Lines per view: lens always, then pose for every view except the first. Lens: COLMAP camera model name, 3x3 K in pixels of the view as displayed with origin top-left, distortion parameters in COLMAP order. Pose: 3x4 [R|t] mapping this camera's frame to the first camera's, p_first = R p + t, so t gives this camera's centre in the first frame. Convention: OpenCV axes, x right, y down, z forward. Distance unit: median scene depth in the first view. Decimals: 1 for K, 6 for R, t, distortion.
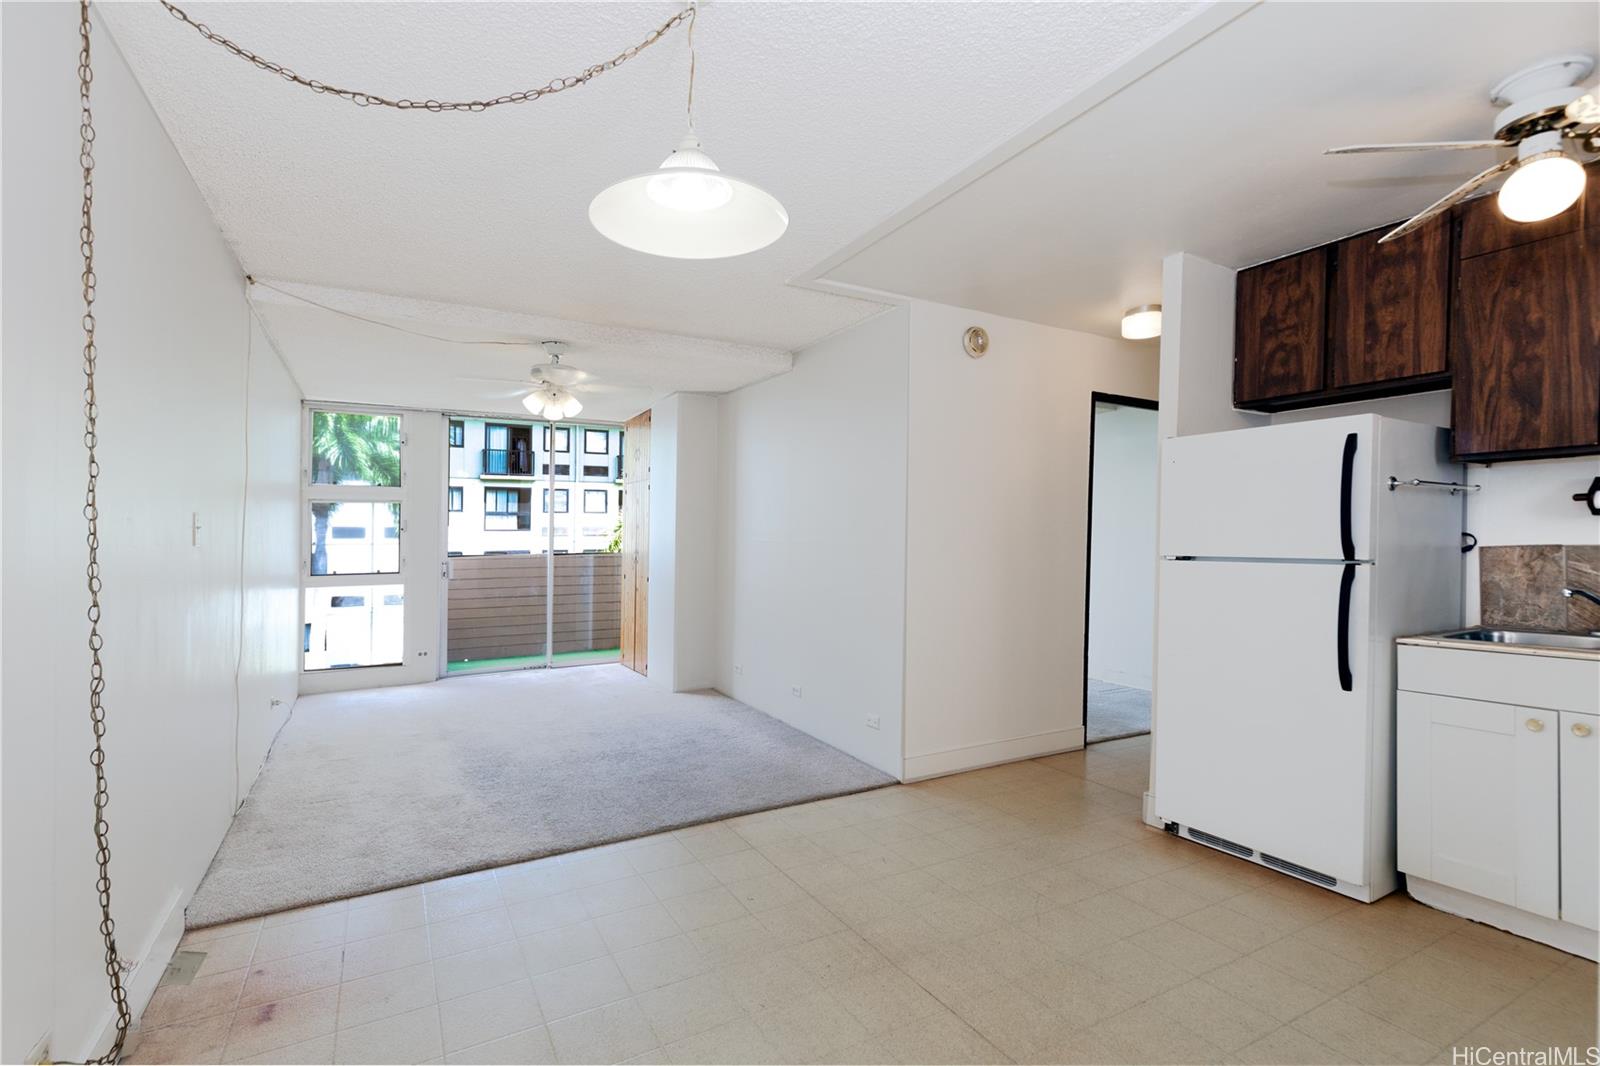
lens RADIAL K [[733.9, 0, 800.0], [0, 733.9, 533.0], [0, 0, 1]] dist [0.037359, -0.000030]
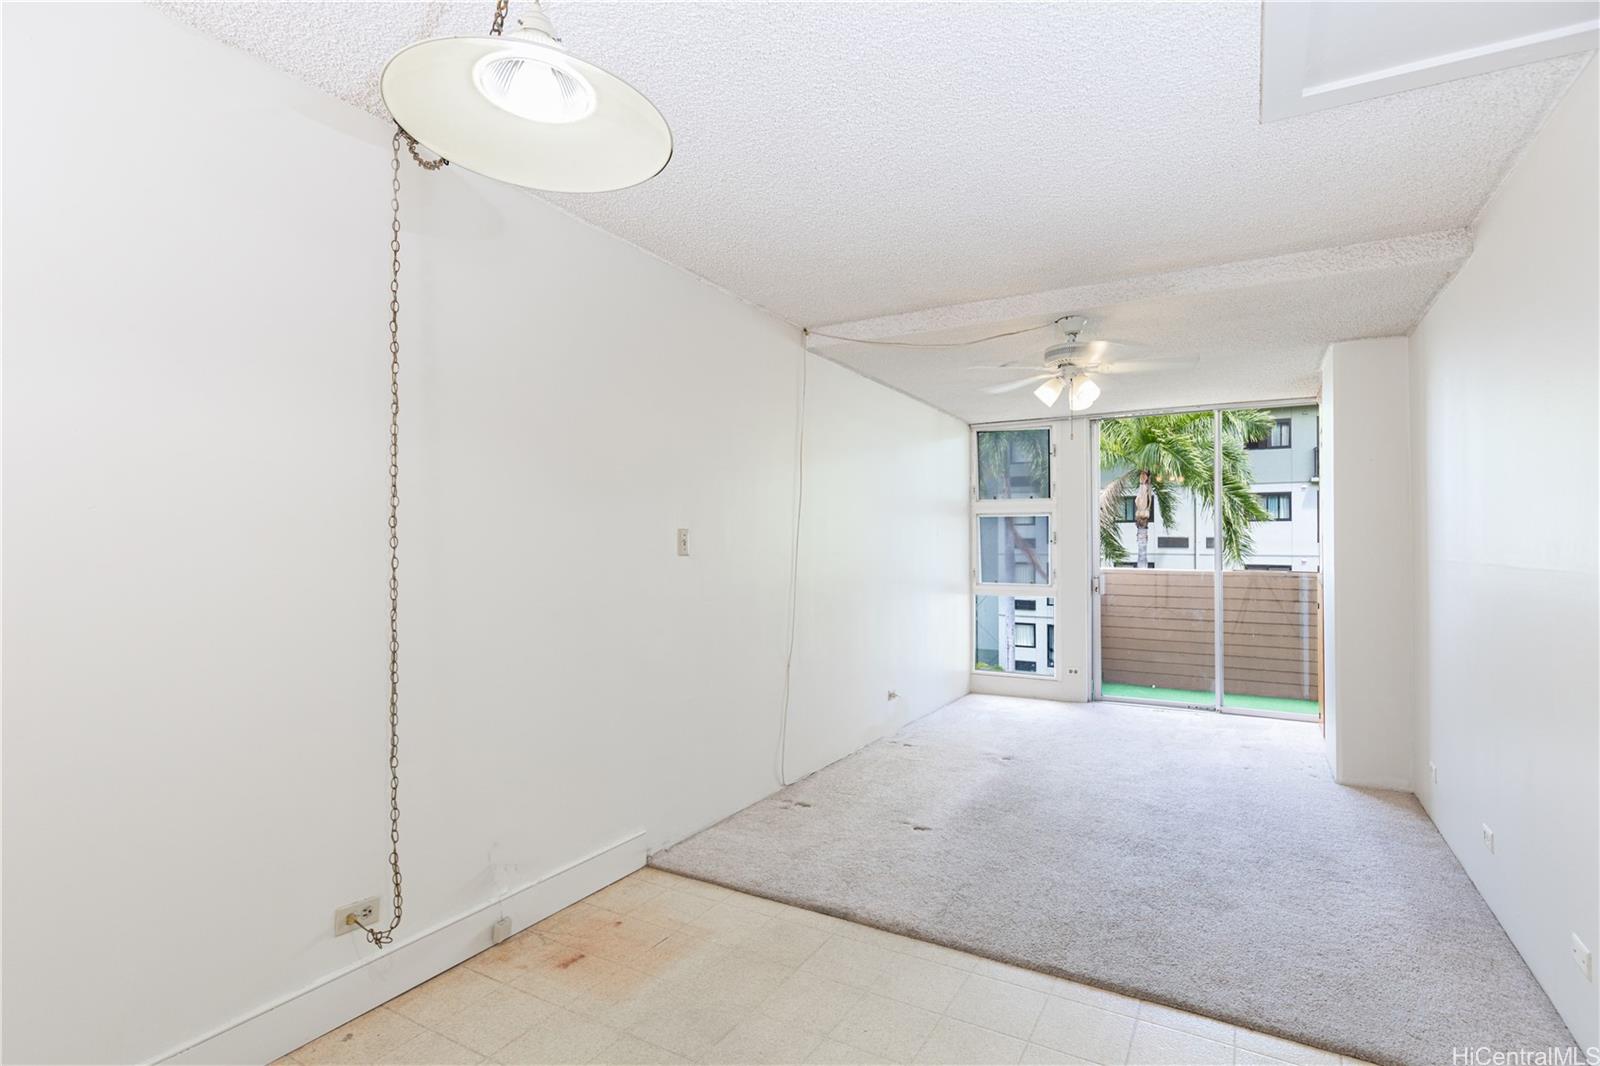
lens RADIAL K [[761.2, 0, 801.1], [0, 761.2, 512.8], [0, 0, 1]] dist [0.015897, -0.000570]
pose [[0.546848, -0.033327, -0.836569, 0.211520], [0.000622, 0.999223, -0.039400, -0.002658], [0.837232, 0.021026, 0.546444, 0.271920]]
